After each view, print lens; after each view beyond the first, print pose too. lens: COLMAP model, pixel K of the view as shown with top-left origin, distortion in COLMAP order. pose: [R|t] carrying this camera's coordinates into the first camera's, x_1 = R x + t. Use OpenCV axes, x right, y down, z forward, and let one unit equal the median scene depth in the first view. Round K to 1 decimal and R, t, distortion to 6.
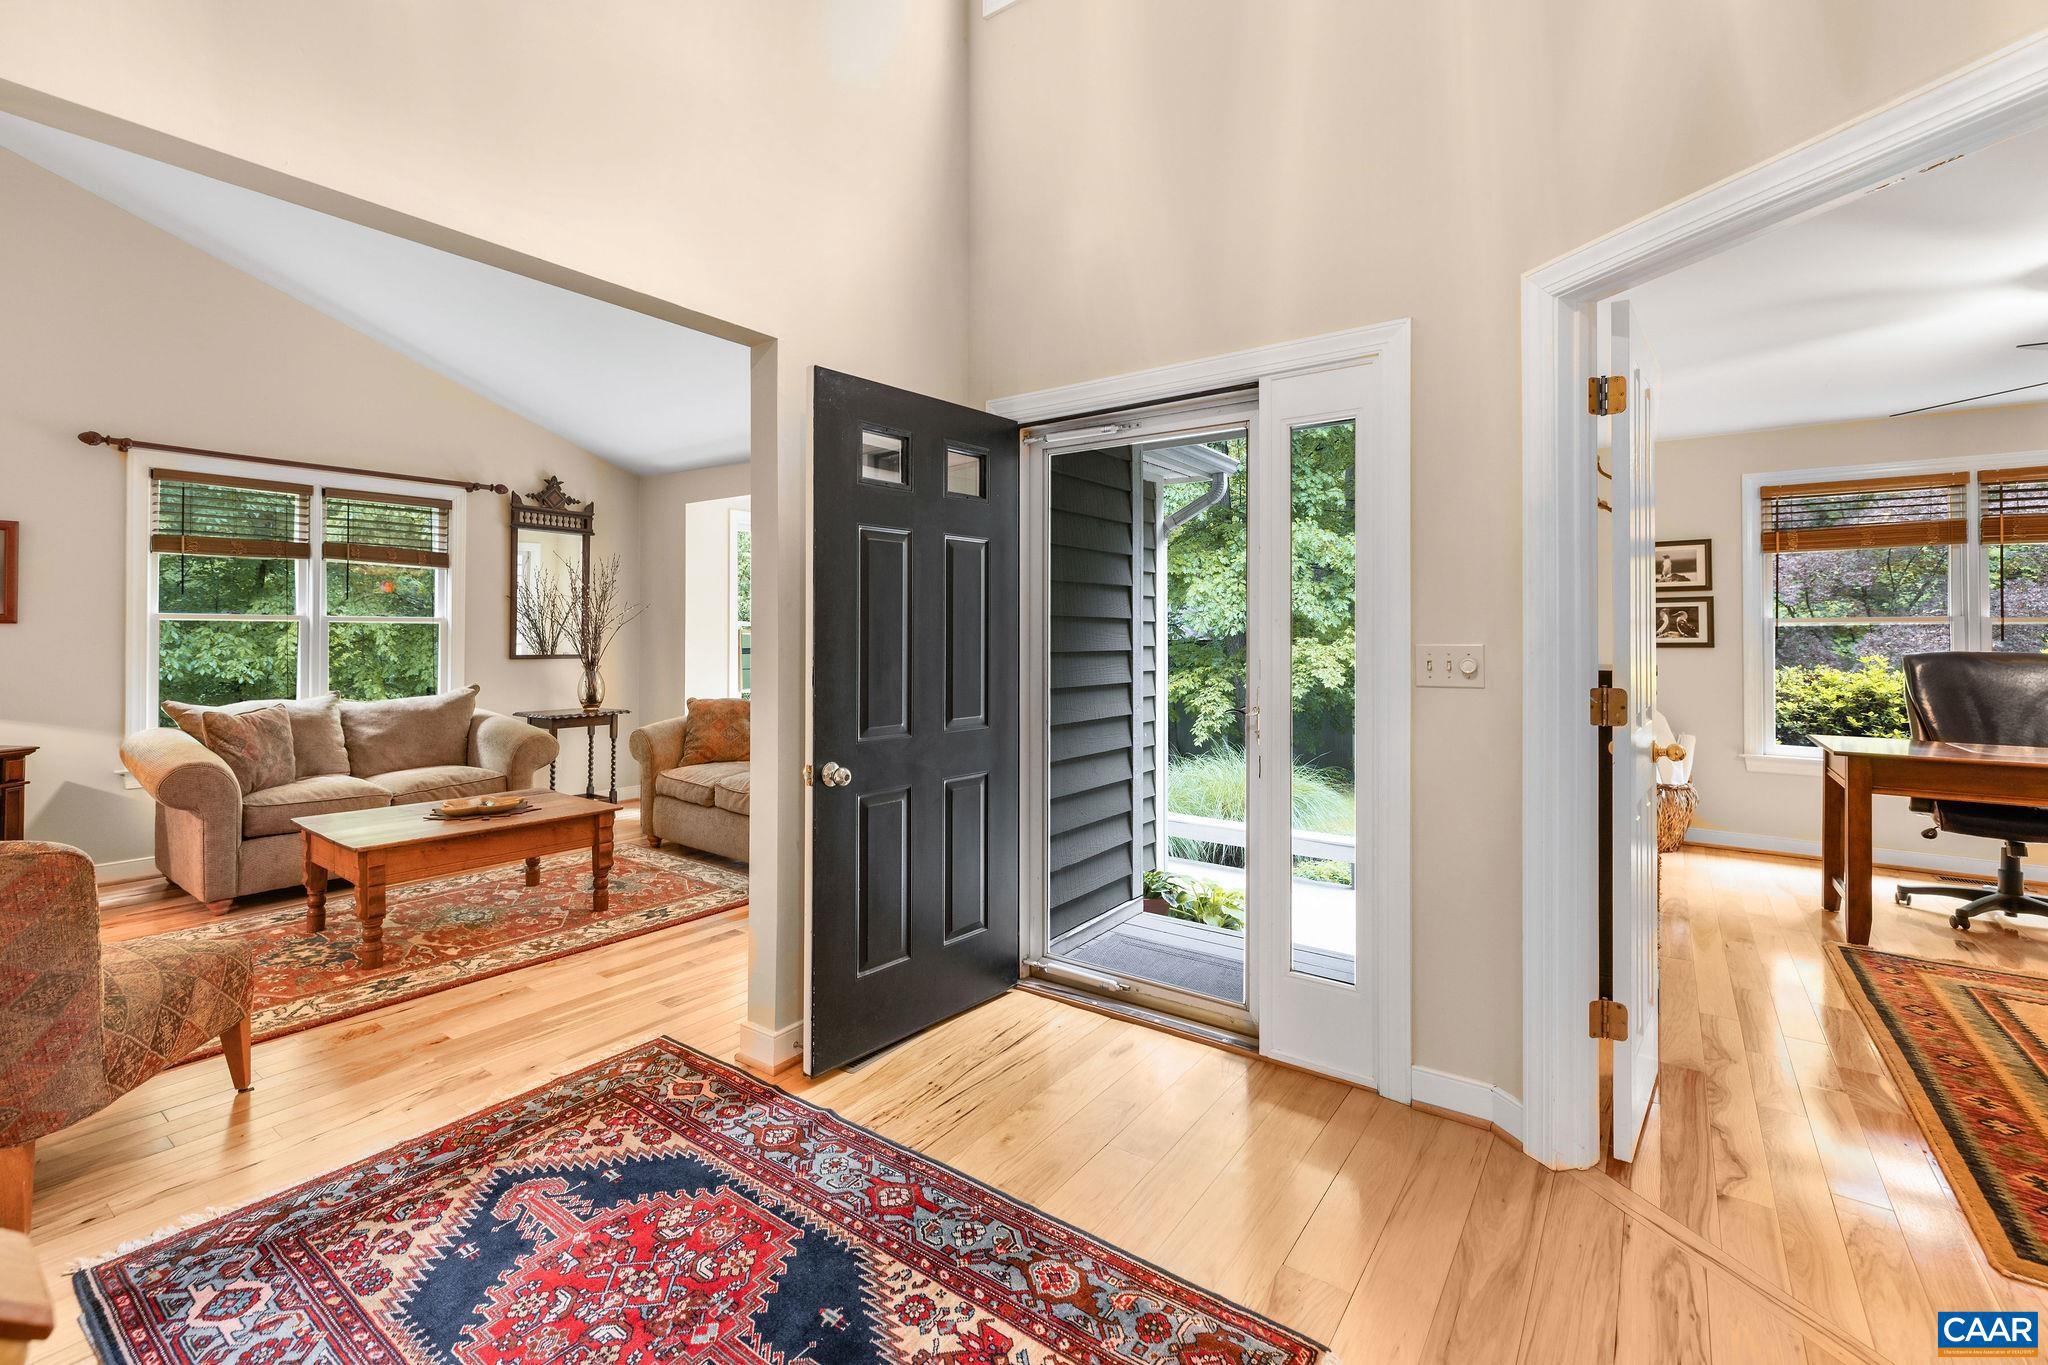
lens RADIAL K [[909.4, 0, 981.5], [0, 909.4, 628.0], [0, 0, 1]] dist [0.003689, 0.000383]
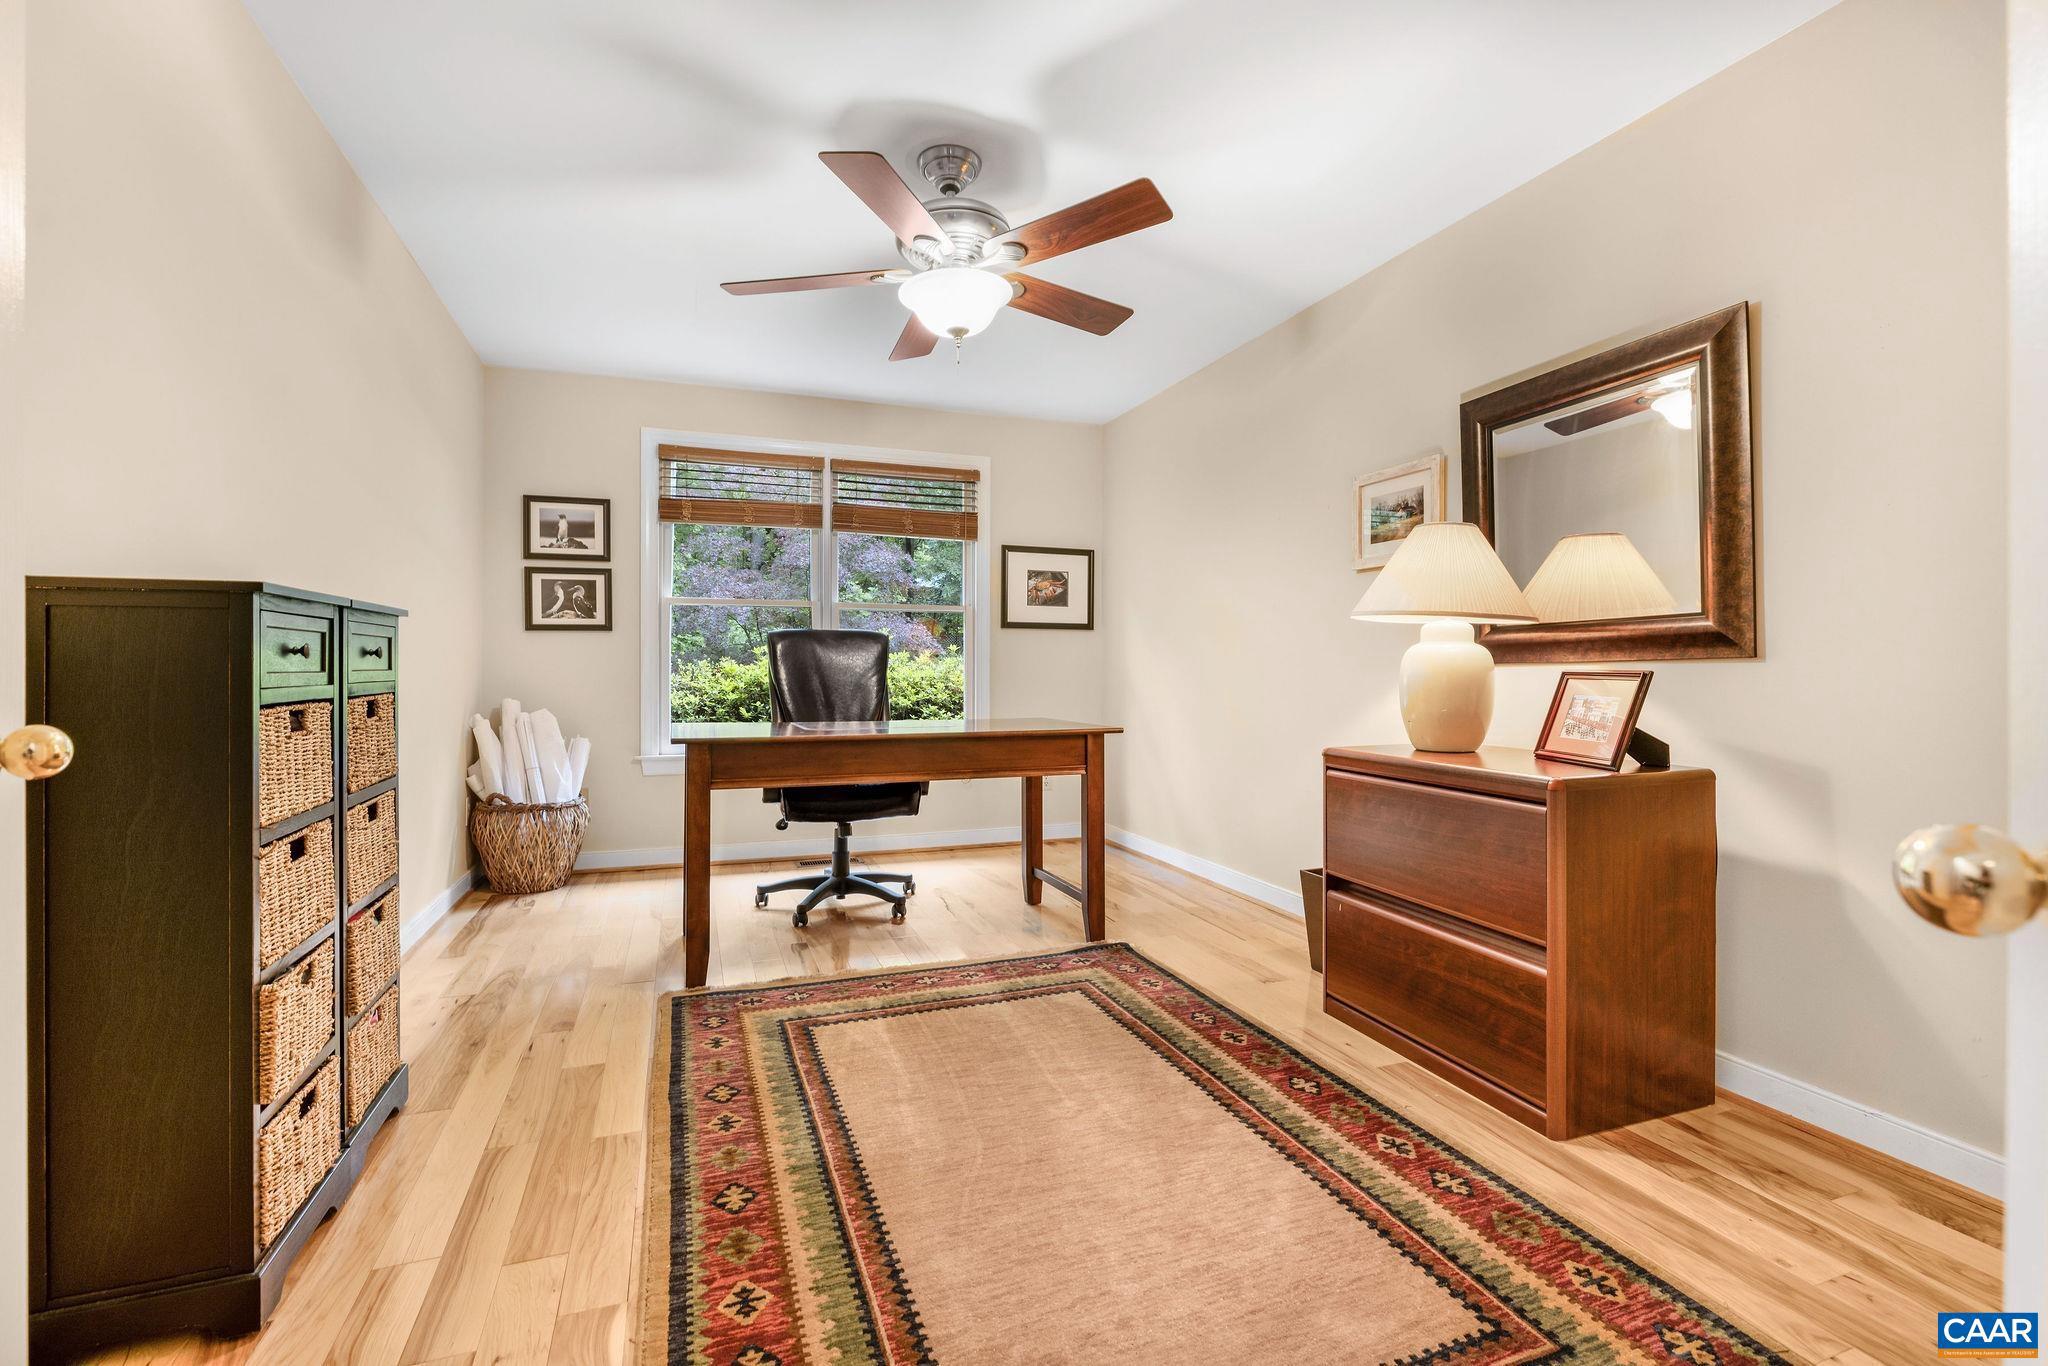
lens RADIAL K [[899.2, 0, 1018.0], [0, 899.2, 659.8], [0, 0, 1]] dist [-0.000804, 0.000008]
pose [[0.543218, 0.006527, 0.839567, 0.419005], [-0.008887, 0.999958, -0.002023, 0.061484], [-0.839545, -0.006362, 0.543253, 0.321800]]
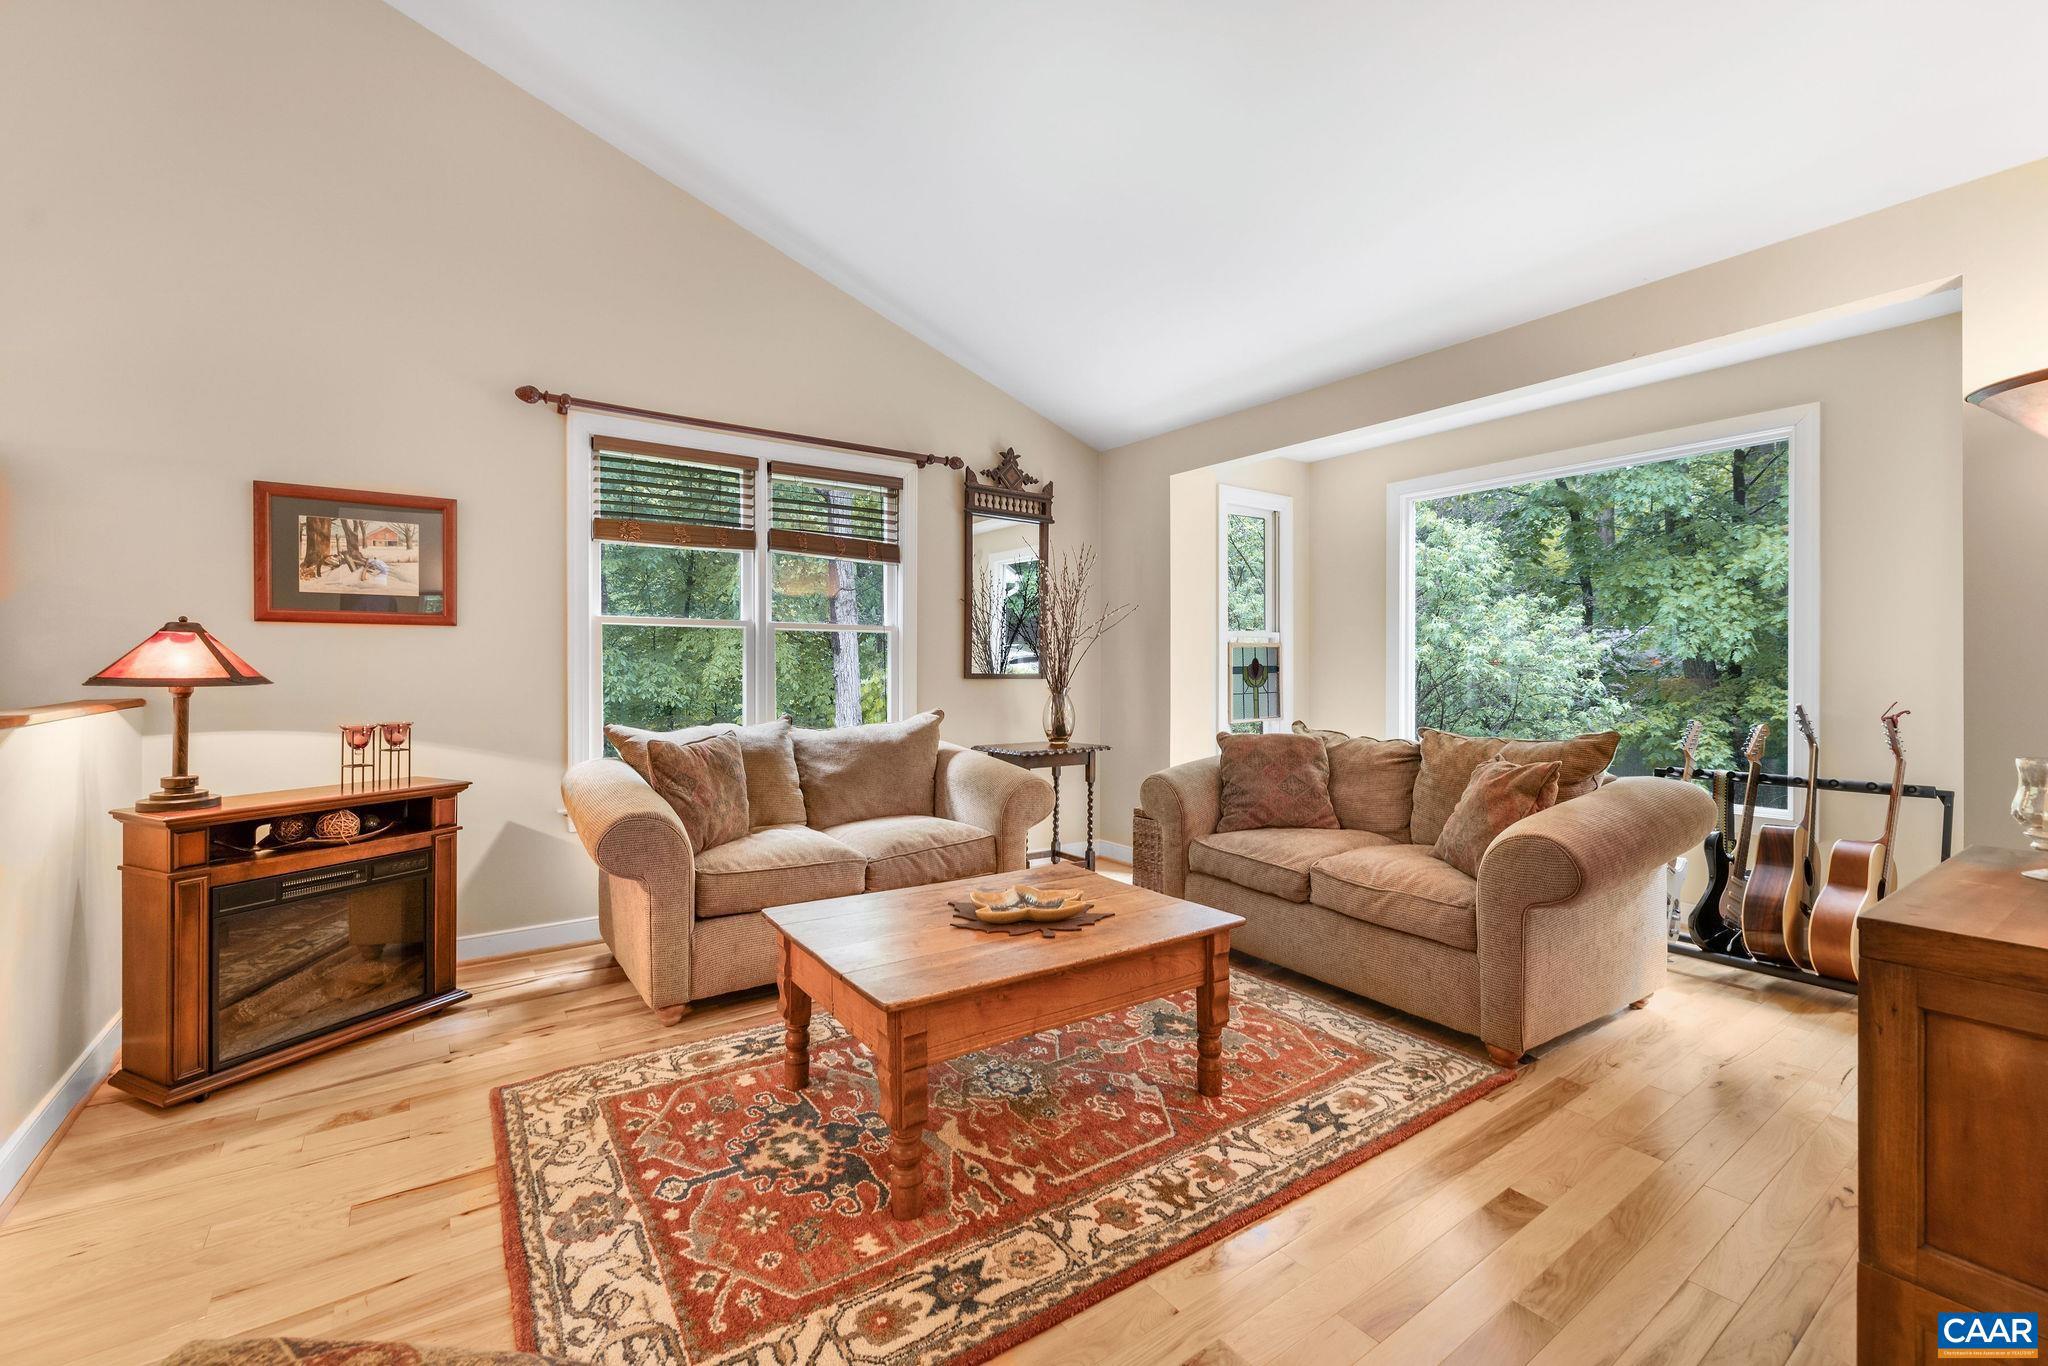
lens RADIAL K [[875.3, 0, 1025.3], [0, 875.3, 671.3], [0, 0, 1]] dist [0.002822, 0.000171]
pose [[0.956716, -0.001153, -0.291022, -0.376501], [0.003961, 0.999951, 0.009060, 0.032637], [0.290998, -0.009821, 0.956673, 0.436035]]
